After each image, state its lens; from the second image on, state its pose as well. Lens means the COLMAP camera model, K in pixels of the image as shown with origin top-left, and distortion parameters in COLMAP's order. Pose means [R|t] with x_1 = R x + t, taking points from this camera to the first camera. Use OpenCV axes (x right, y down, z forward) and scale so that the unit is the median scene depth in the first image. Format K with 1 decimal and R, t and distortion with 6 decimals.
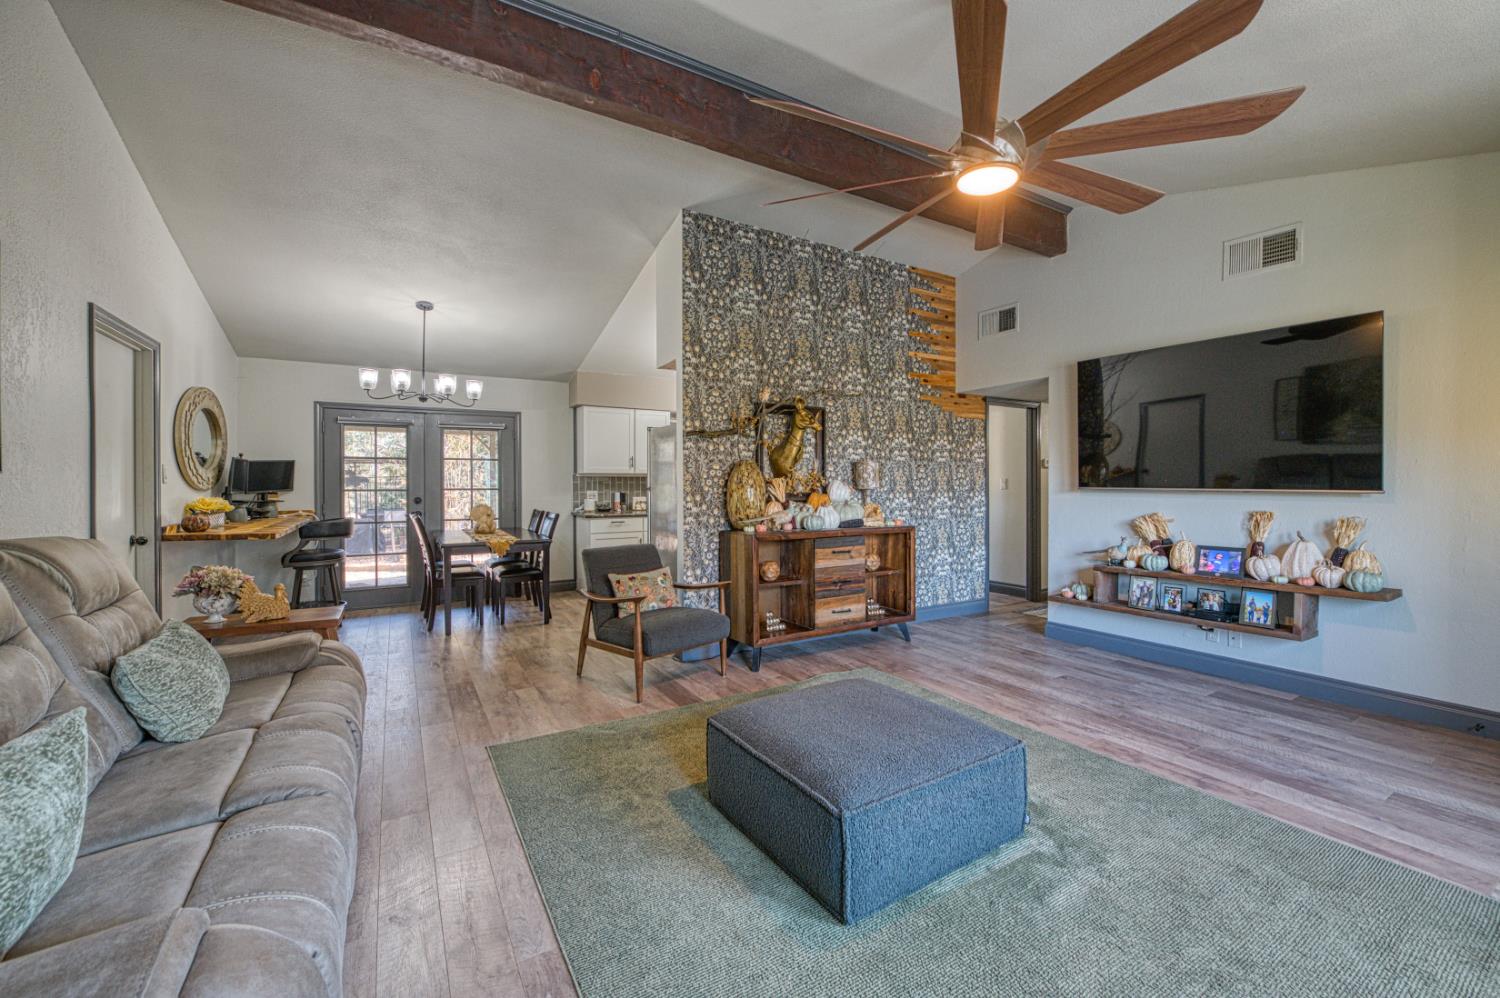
lens RADIAL K [[607.4, 0, 751.8], [0, 607.4, 500.7], [0, 0, 1]] dist [-0.021519, -0.000400]
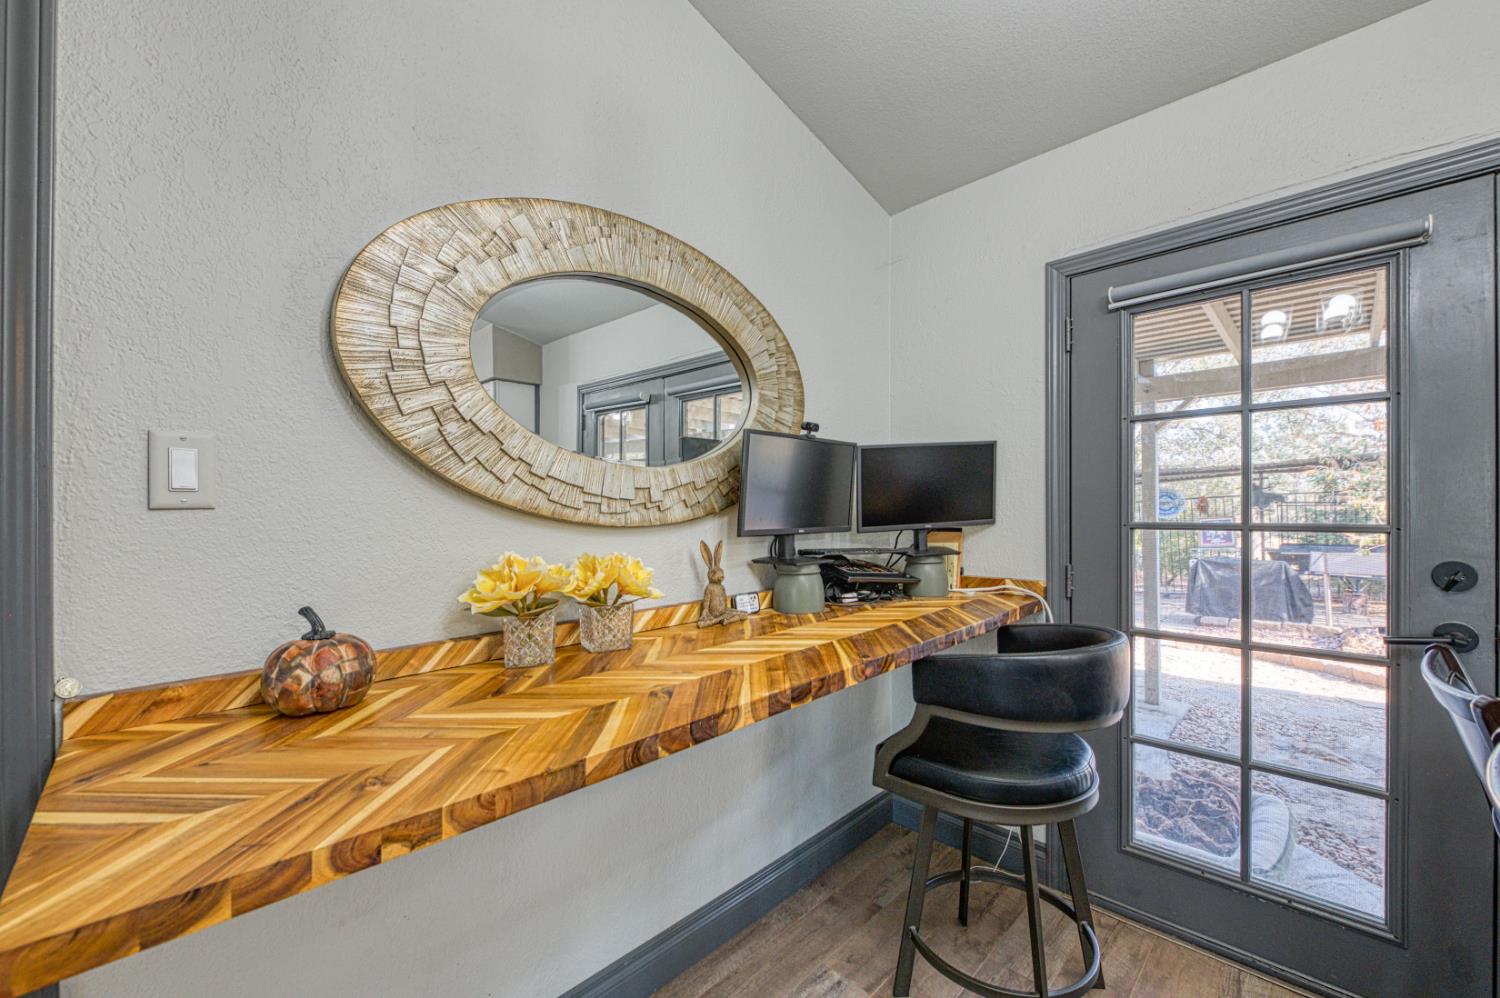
lens RADIAL K [[594.1, 0, 764.1], [0, 594.1, 508.1], [0, 0, 1]] dist [0.000812, -0.000048]
pose [[0.269869, -0.007673, -0.962867, -0.659228], [-0.014459, 0.999823, -0.012020, -0.029155], [0.962789, 0.017165, 0.269710, 1.117881]]
